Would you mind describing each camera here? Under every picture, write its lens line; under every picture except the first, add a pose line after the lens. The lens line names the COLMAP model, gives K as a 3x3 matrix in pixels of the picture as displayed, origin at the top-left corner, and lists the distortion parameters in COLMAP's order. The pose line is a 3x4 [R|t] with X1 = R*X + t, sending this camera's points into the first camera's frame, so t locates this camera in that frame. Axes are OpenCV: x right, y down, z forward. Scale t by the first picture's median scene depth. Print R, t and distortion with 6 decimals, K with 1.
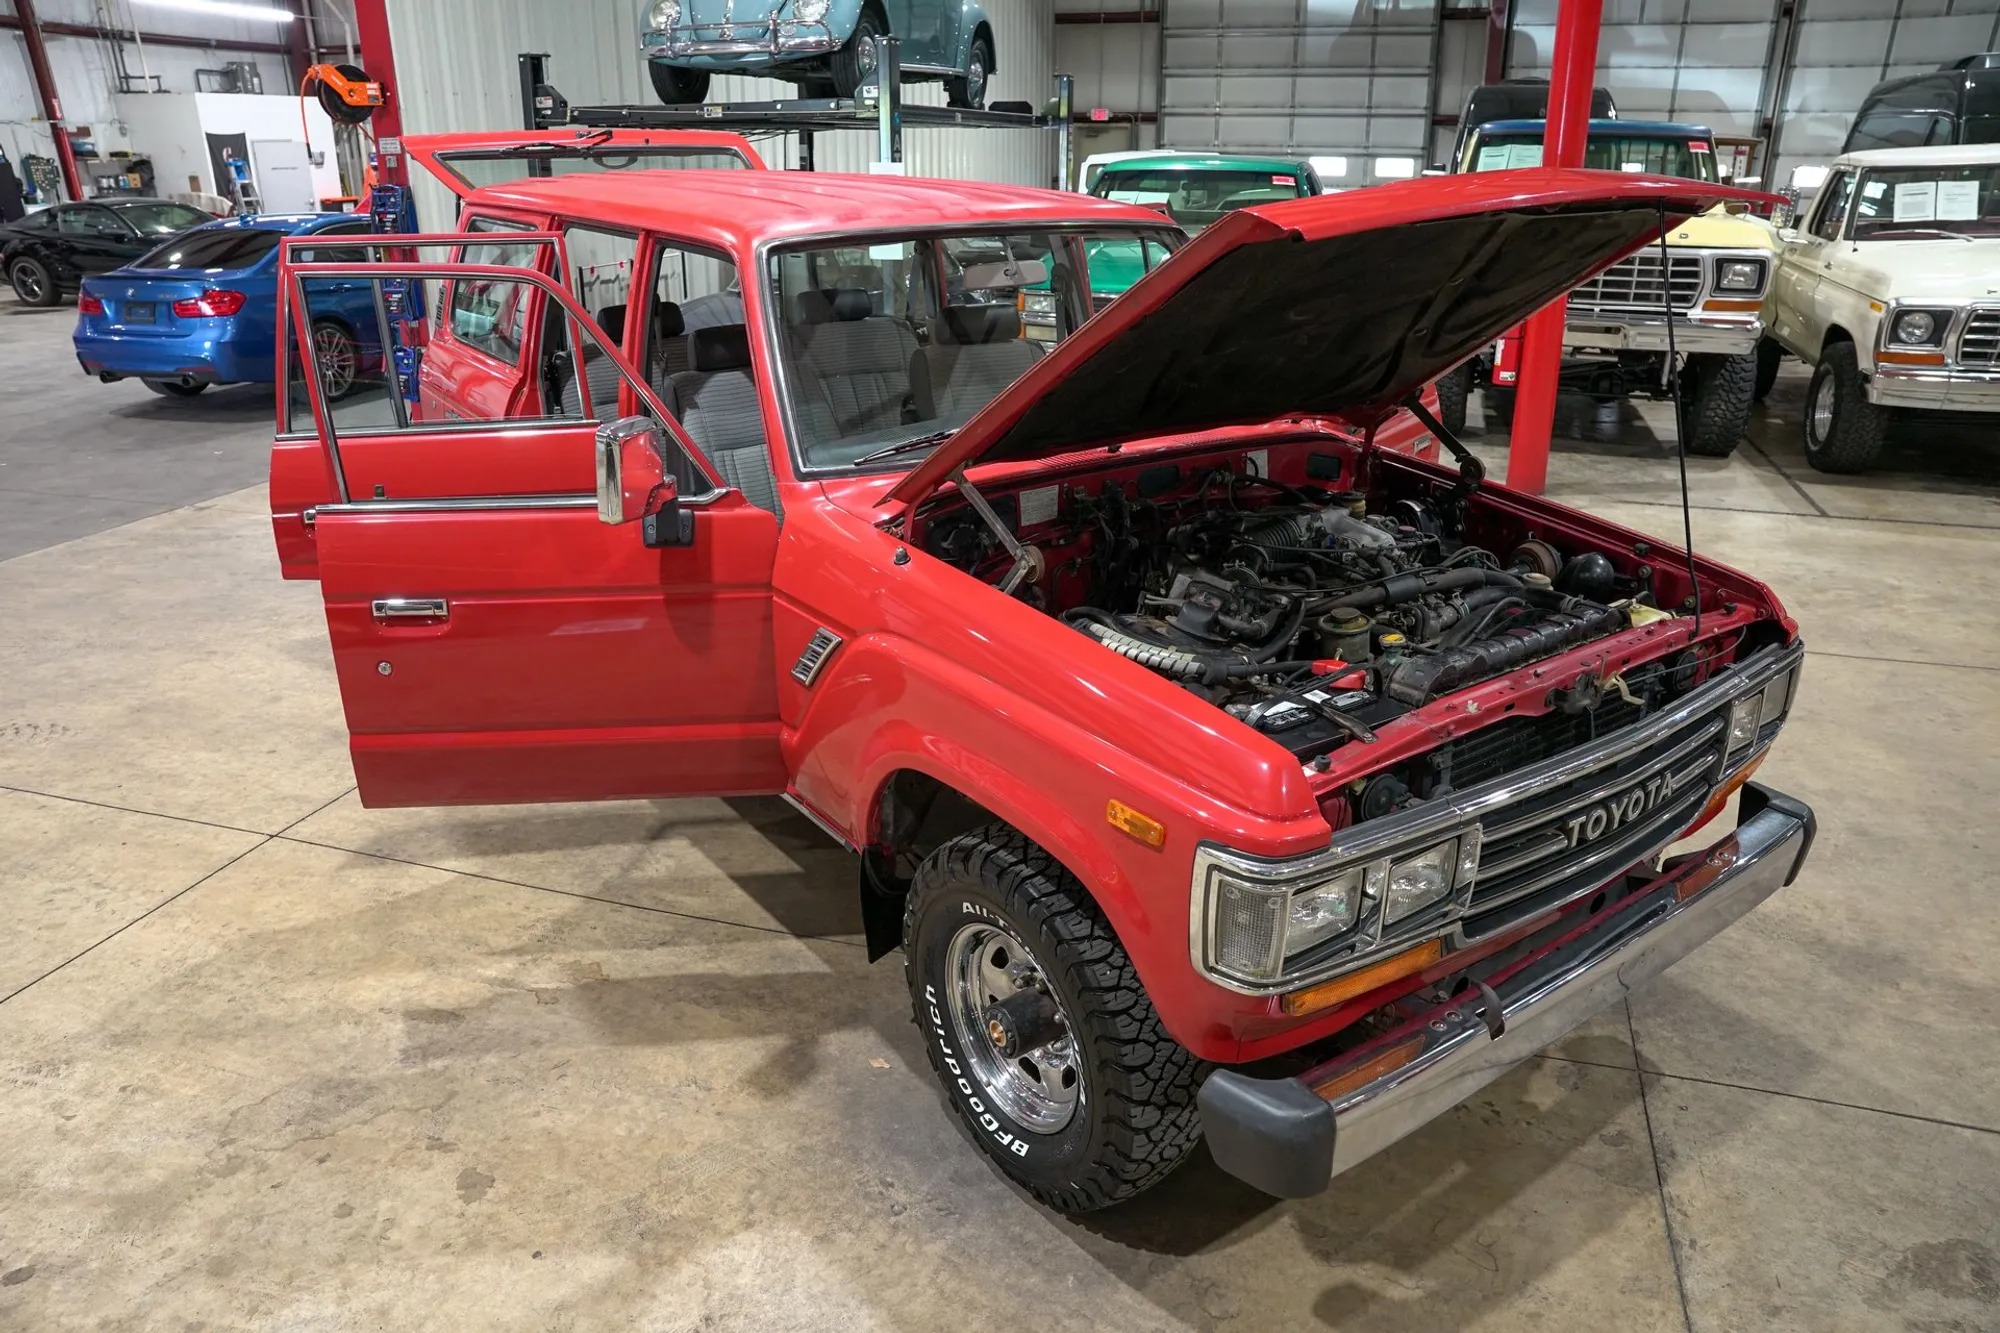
lens RADIAL K [[1373.7, 0, 1006.2], [0, 1373.7, 668.2], [0, 0, 1]] dist [-0.141819, 0.113060]
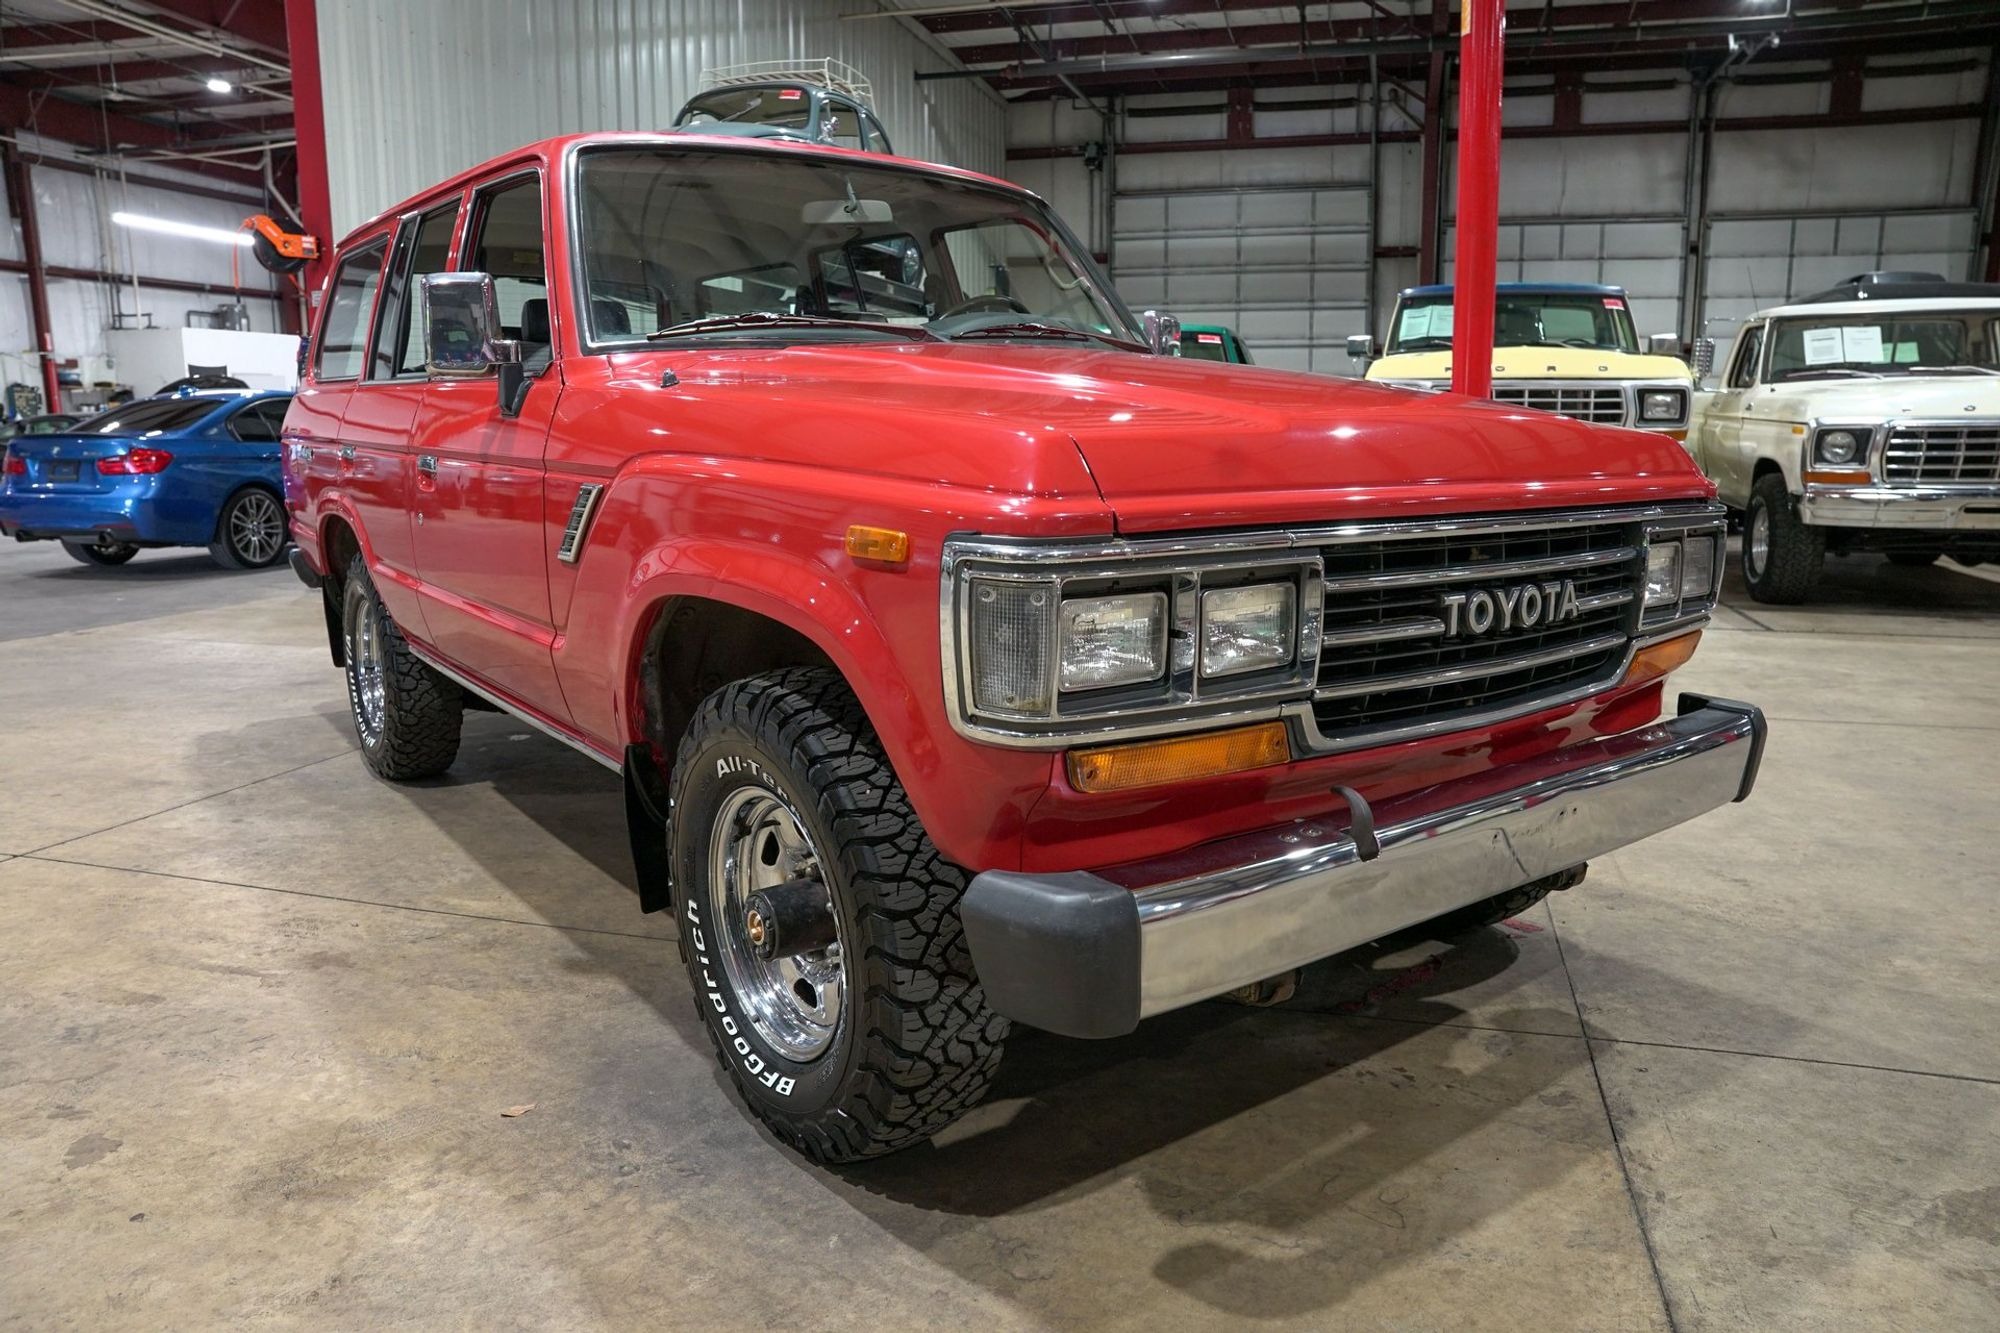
lens RADIAL K [[1369.7, 0, 1006.4], [0, 1369.7, 668.6], [0, 0, 1]] dist [-0.142619, 0.112444]
pose [[0.999826, -0.003273, 0.018360, 0.117301], [0.006749, 0.981258, -0.192582, 0.255286], [-0.017385, 0.192672, 0.981109, 0.180475]]
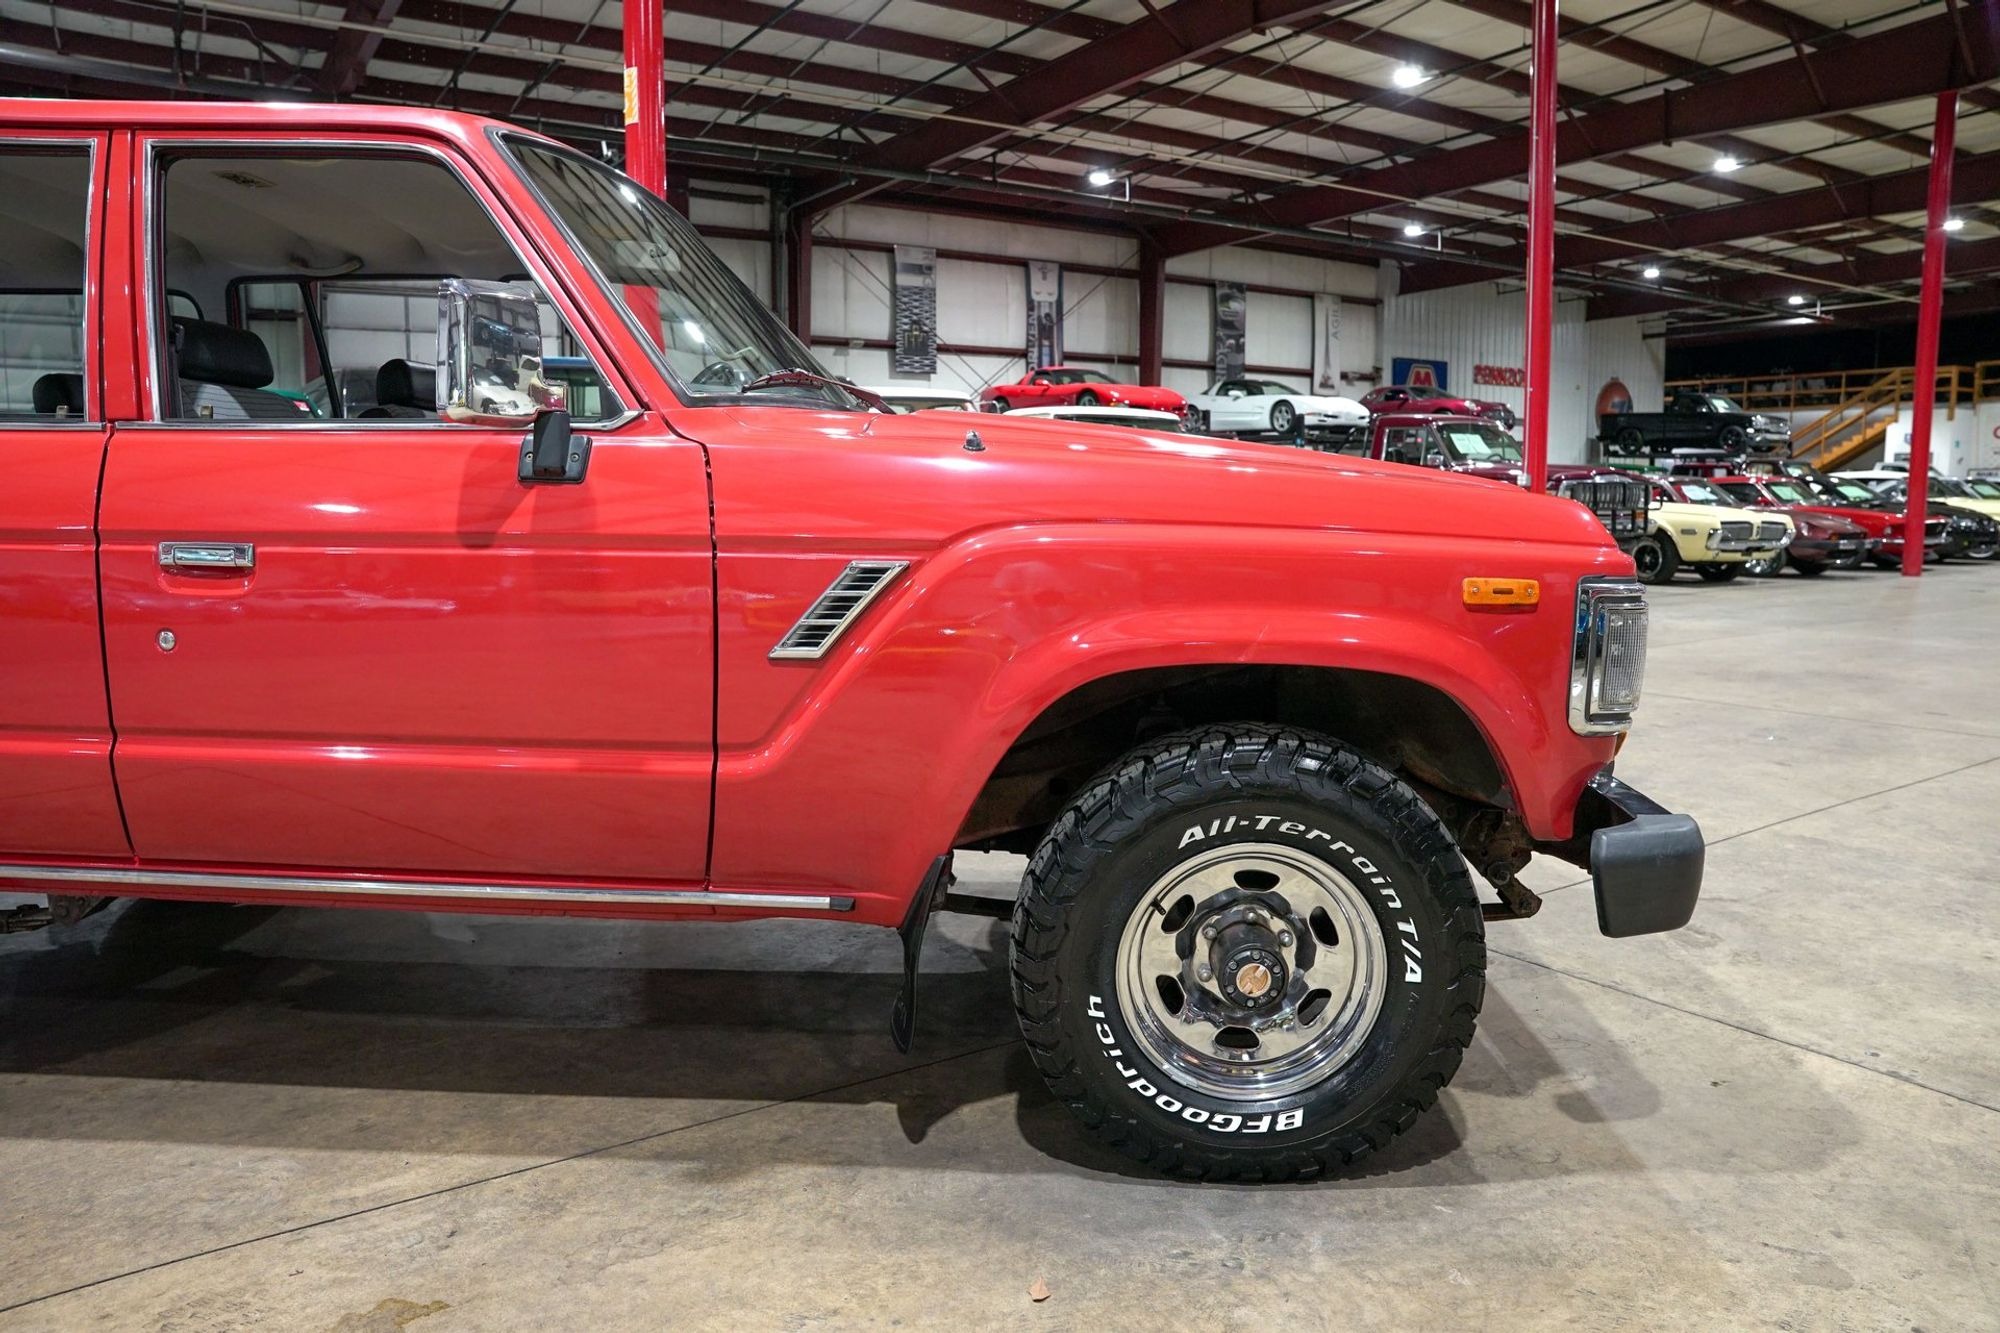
lens RADIAL K [[1369.7, 0, 1006.4], [0, 1369.7, 668.6], [0, 0, 1]] dist [-0.142619, 0.112444]
pose [[0.631864, -0.100162, 0.768580, -0.655291], [0.284148, 0.952510, -0.109471, 0.128559], [-0.721116, 0.287561, 0.630318, 0.507062]]
